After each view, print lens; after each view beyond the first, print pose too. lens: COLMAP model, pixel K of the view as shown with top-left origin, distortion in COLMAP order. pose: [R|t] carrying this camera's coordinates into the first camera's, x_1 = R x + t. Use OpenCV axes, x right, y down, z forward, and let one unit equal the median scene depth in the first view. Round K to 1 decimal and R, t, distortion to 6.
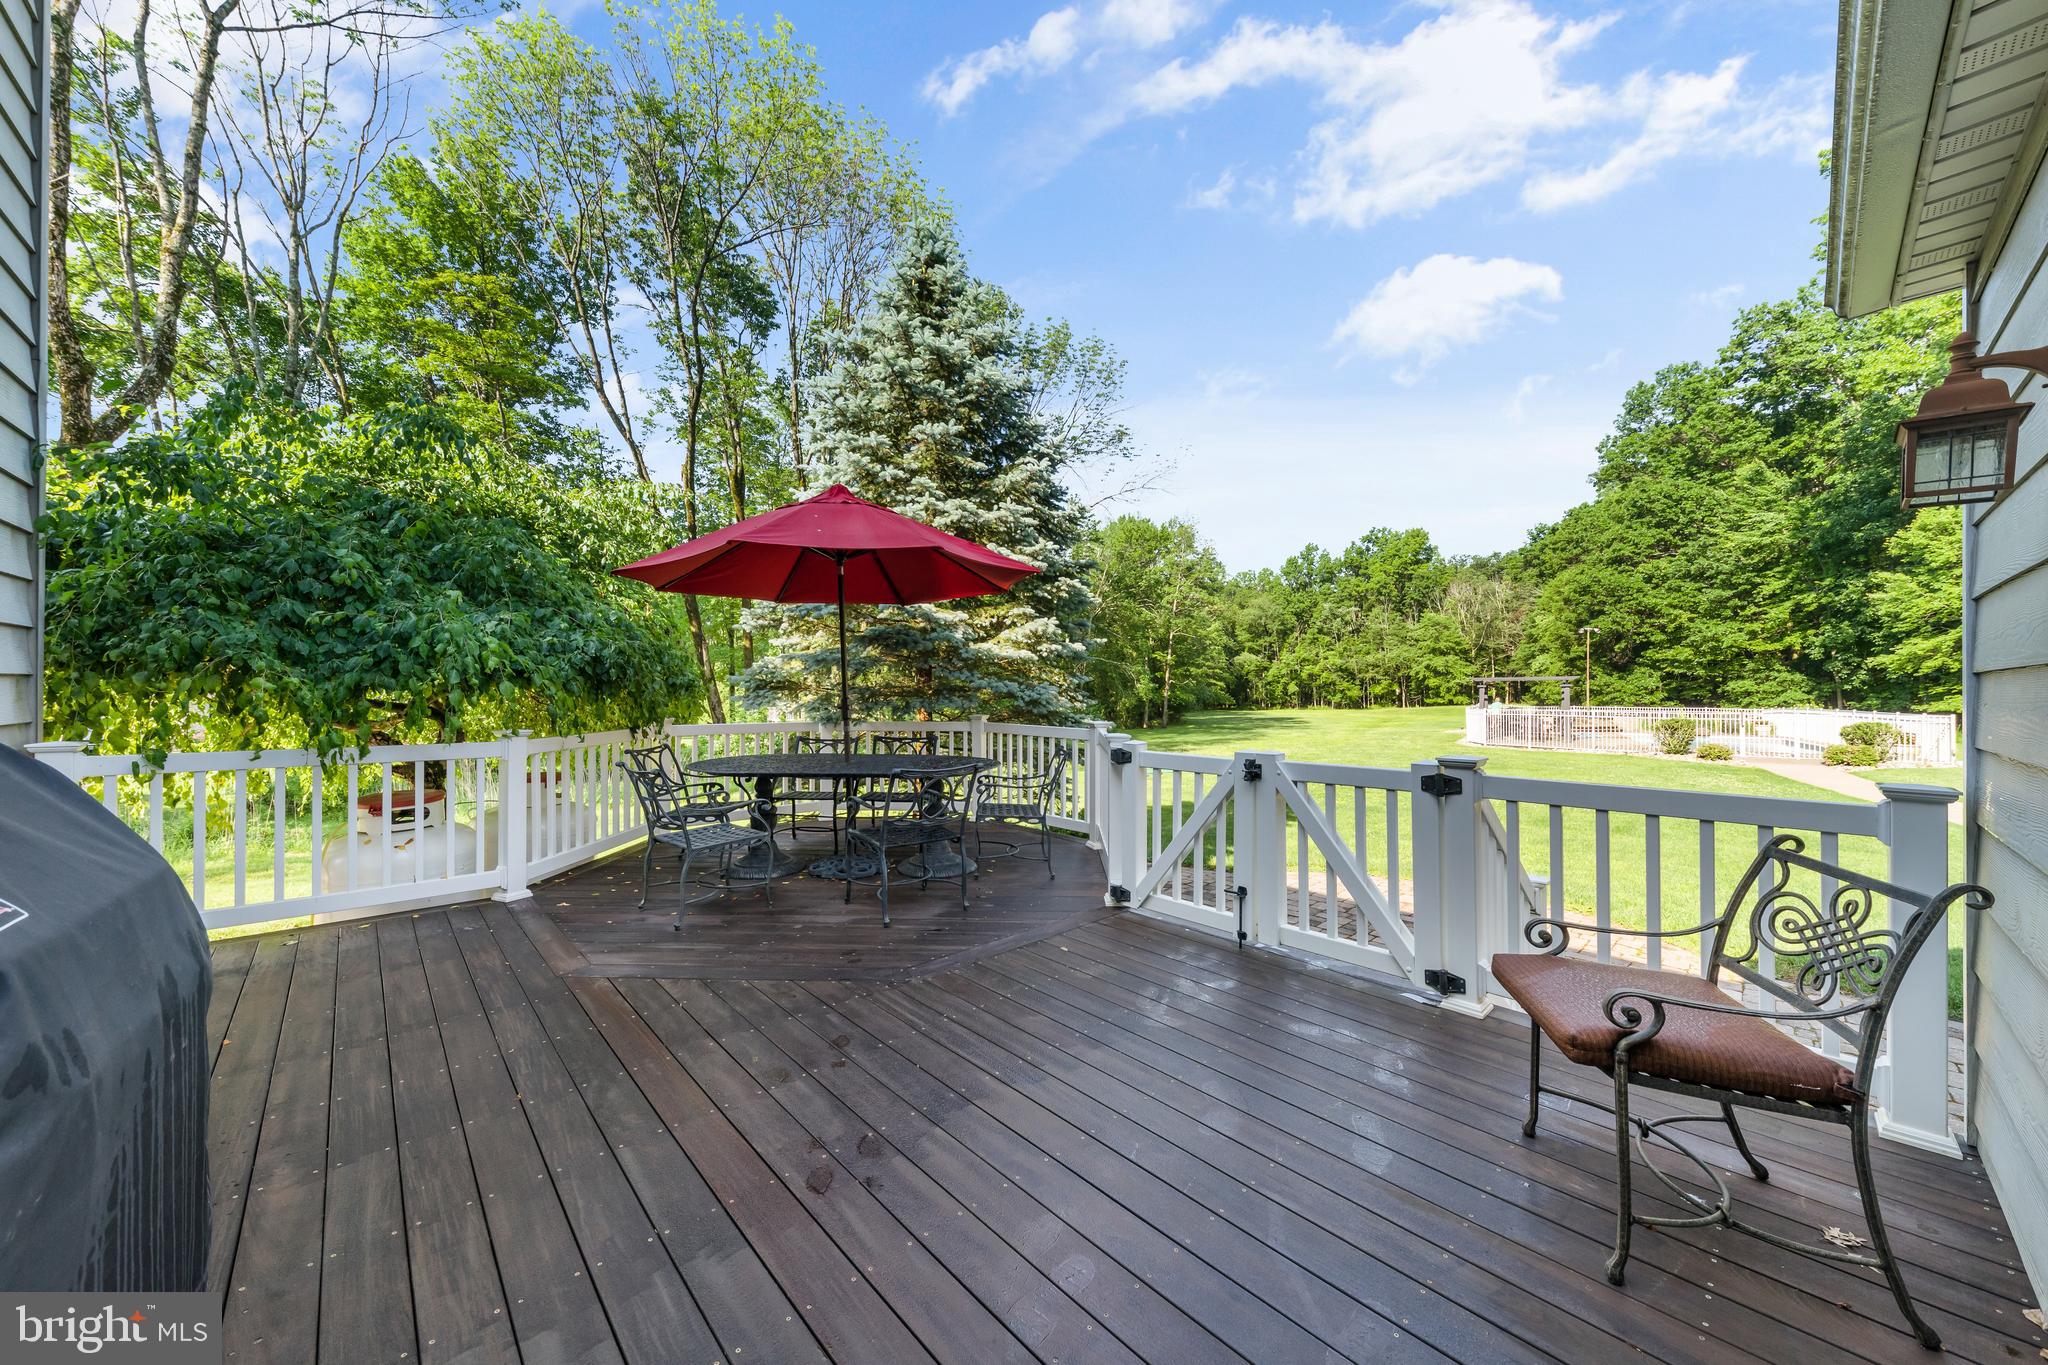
lens RADIAL K [[720.6, 0, 1044.9], [0, 720.6, 681.2], [0, 0, 1]] dist [0.017243, -0.001778]
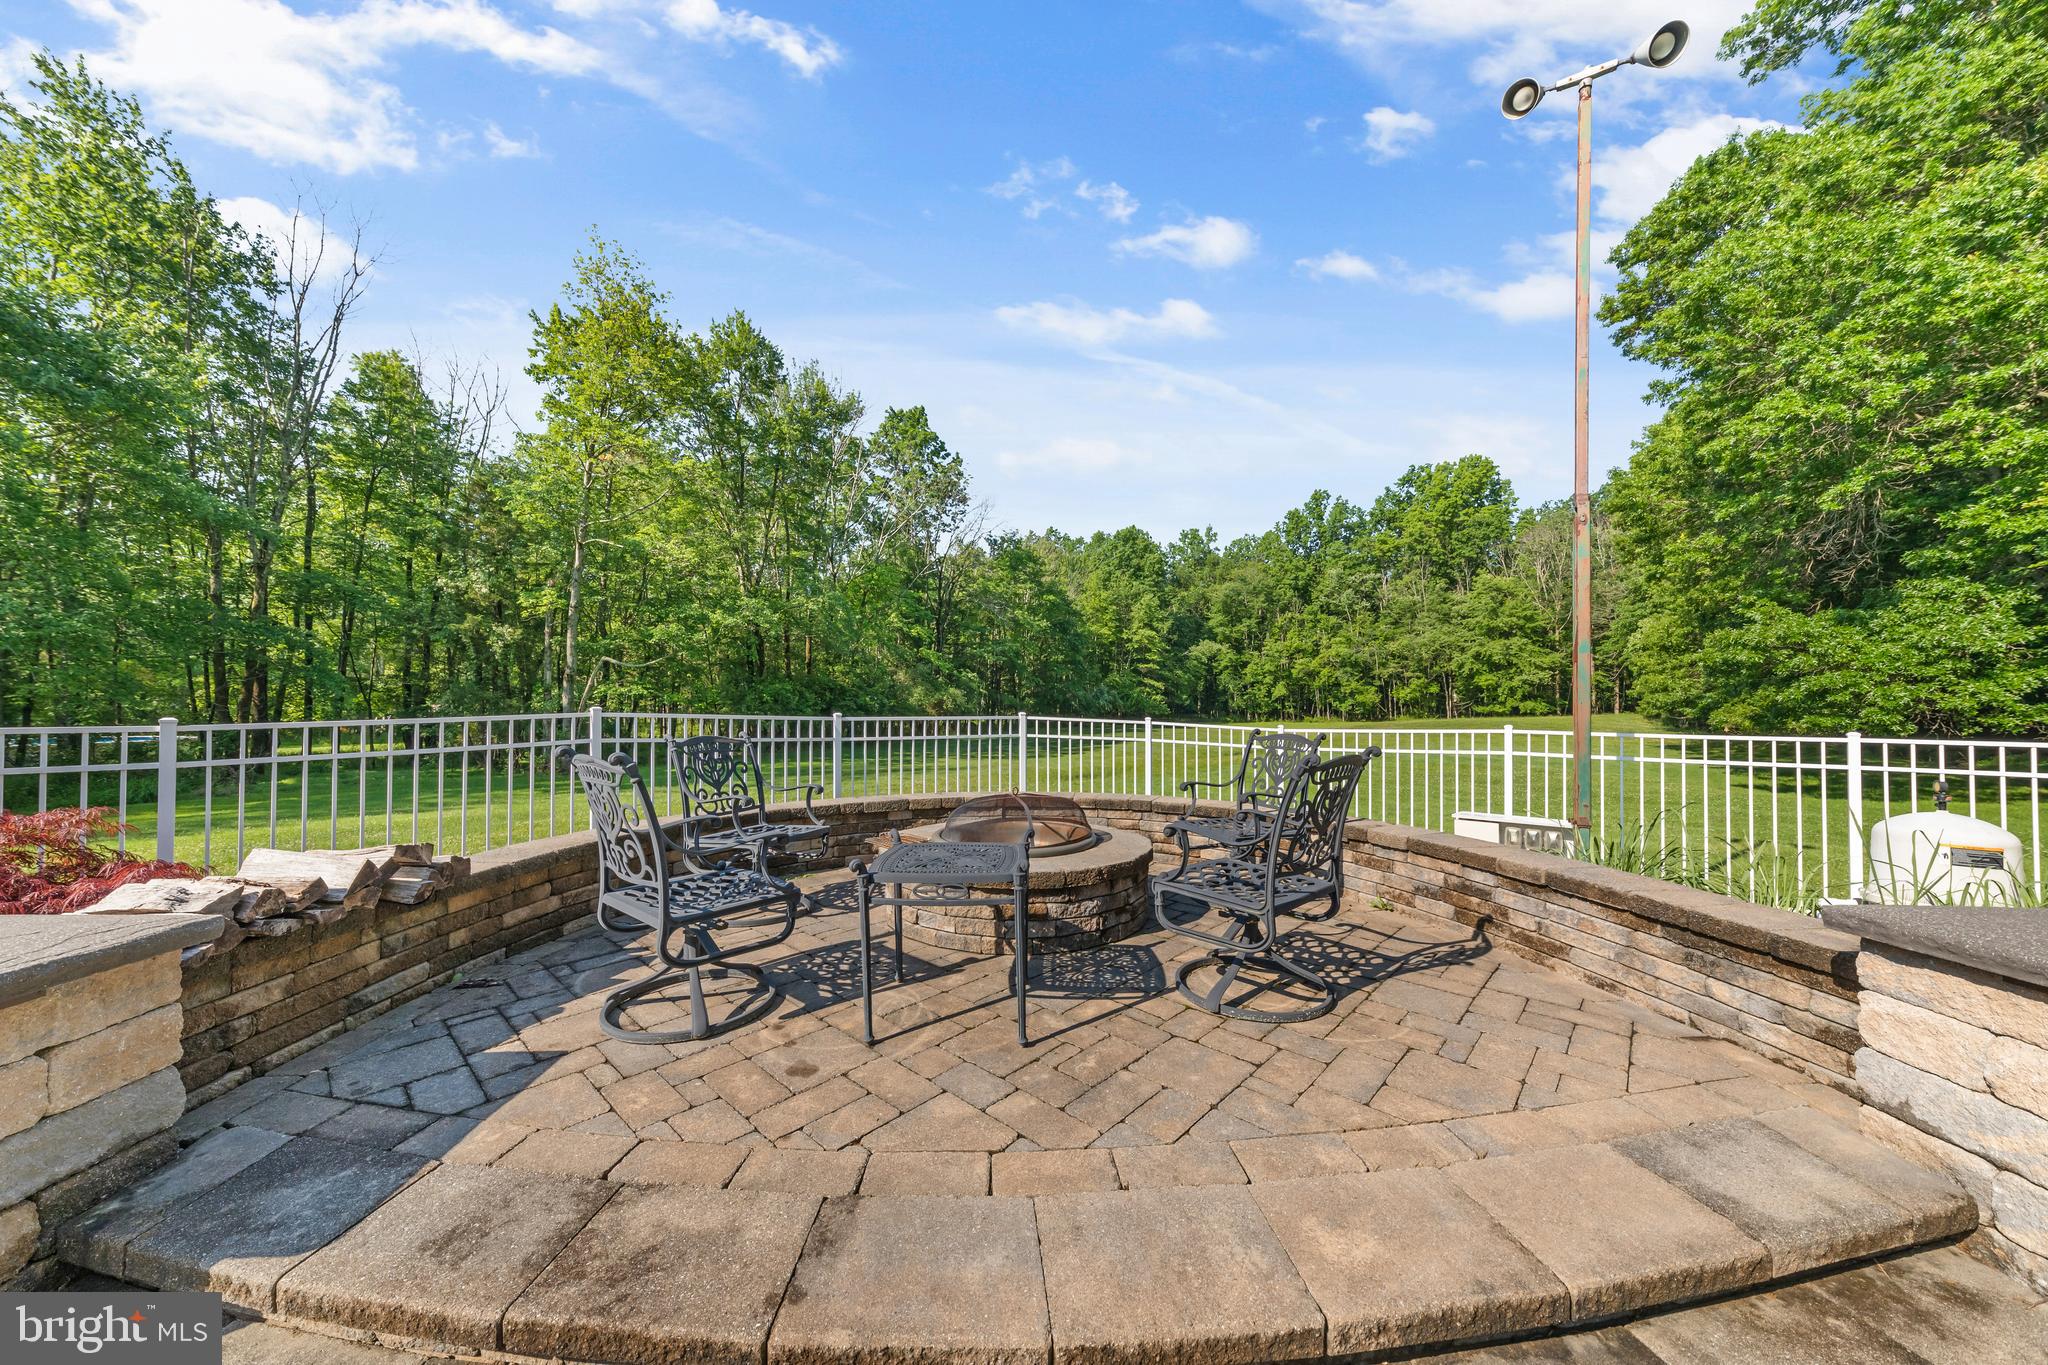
lens RADIAL K [[720.6, 0, 1018.3], [0, 720.6, 684.4], [0, 0, 1]] dist [0.017243, -0.001778]
pose [[0.986053, -0.003536, -0.166396, 0.532579], [0.002218, 0.999965, -0.008106, 0.021740], [0.166418, 0.007624, 0.986026, 0.677288]]
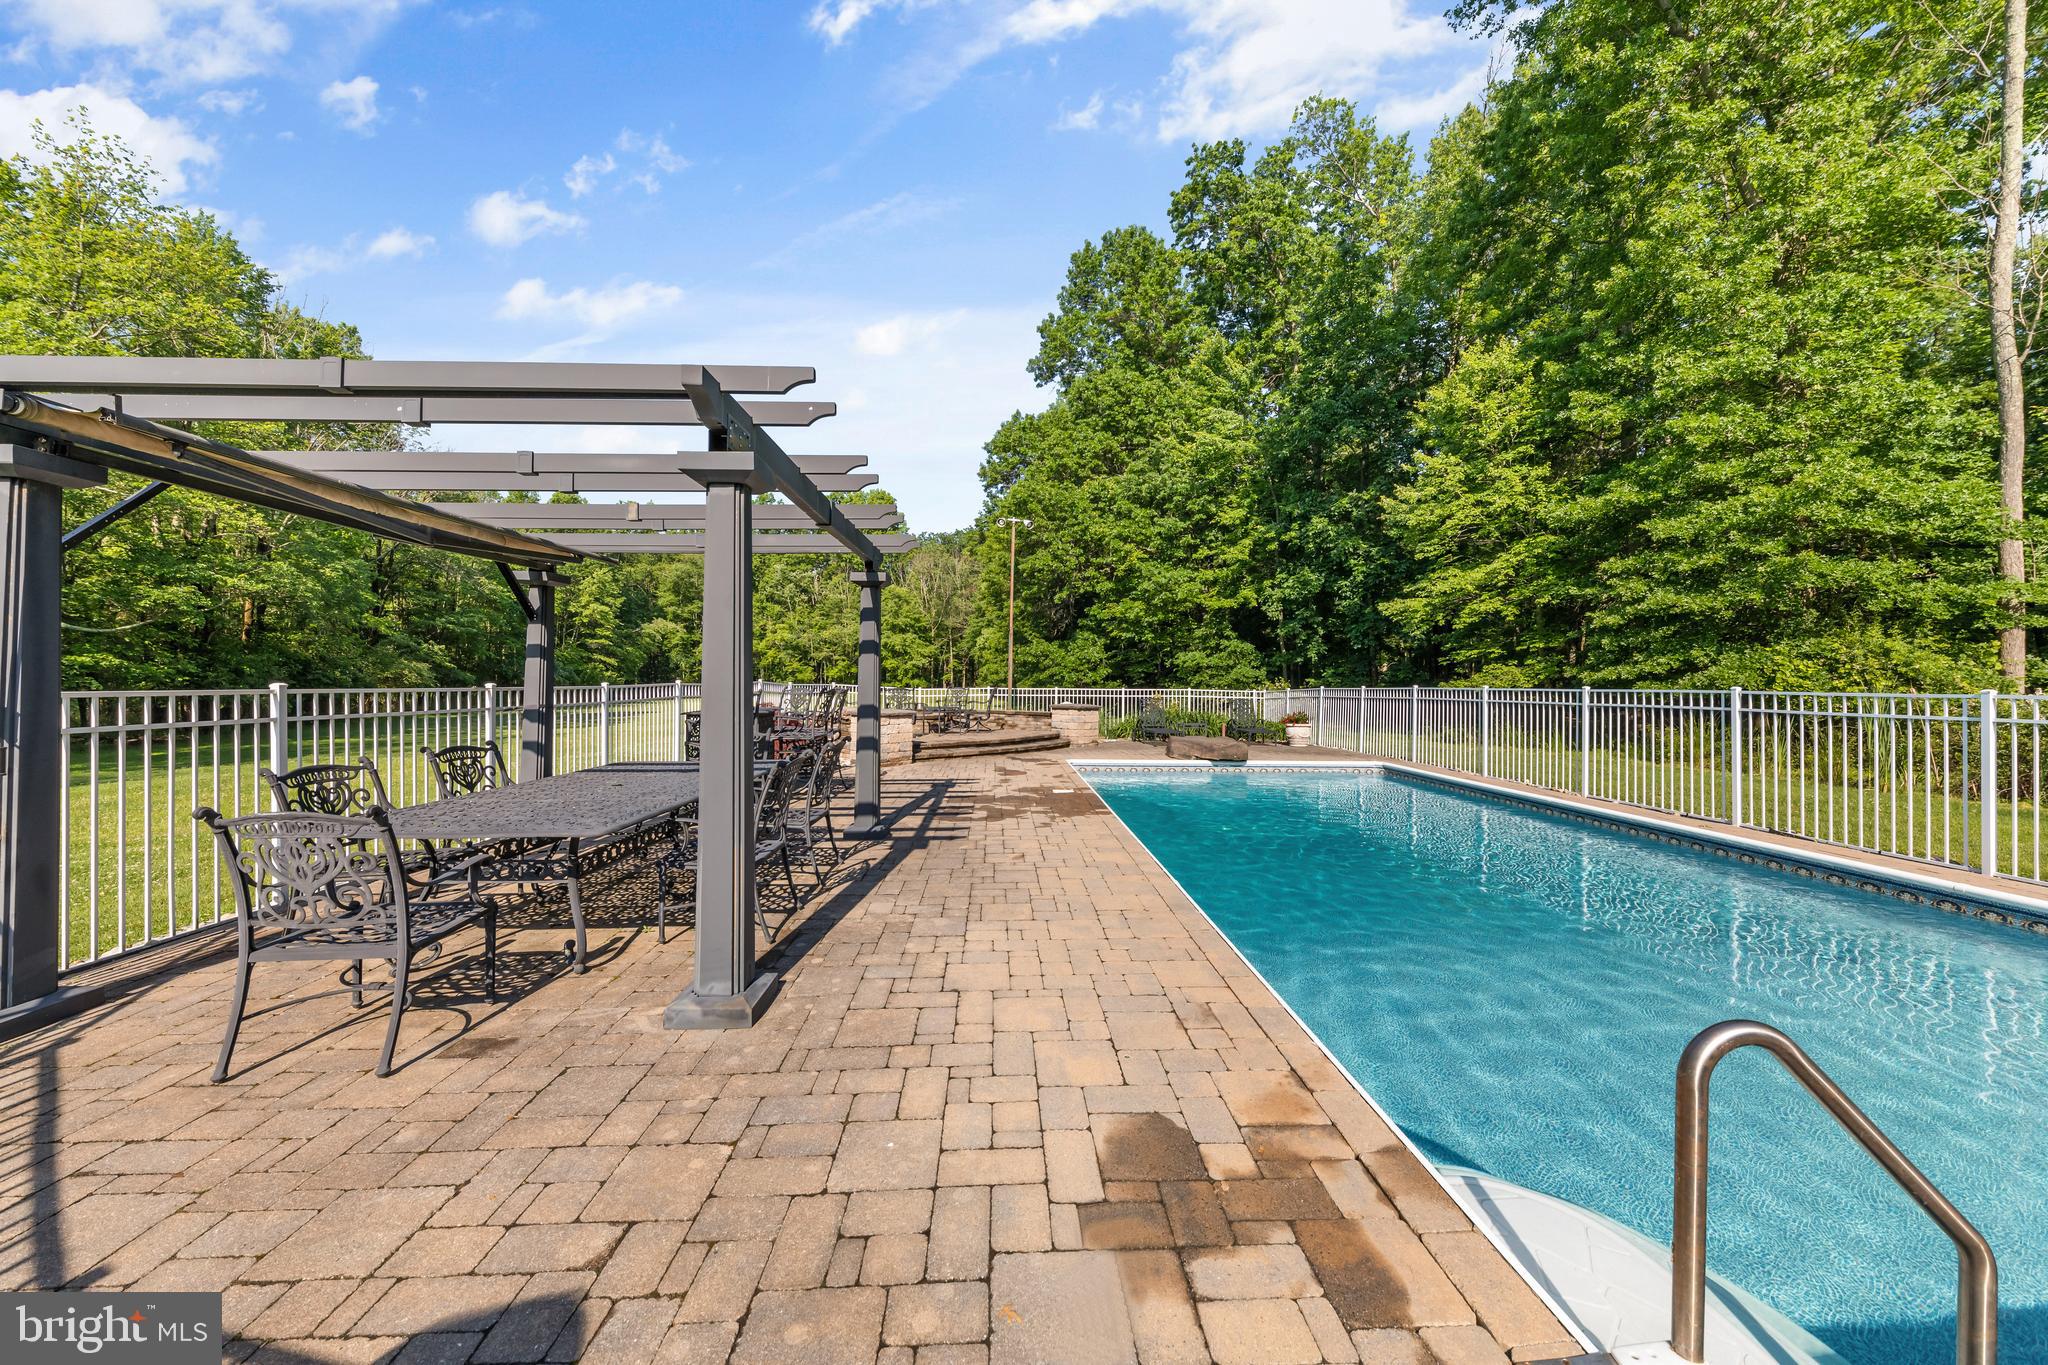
lens RADIAL K [[720.6, 0, 1022.1], [0, 720.6, 668.7], [0, 0, 1]] dist [0.017243, -0.001778]
pose [[0.813886, 0.014895, 0.580834, 0.375385], [-0.015272, 0.999874, -0.004242, 0.019940], [-0.580824, -0.005418, 0.814011, 0.478745]]
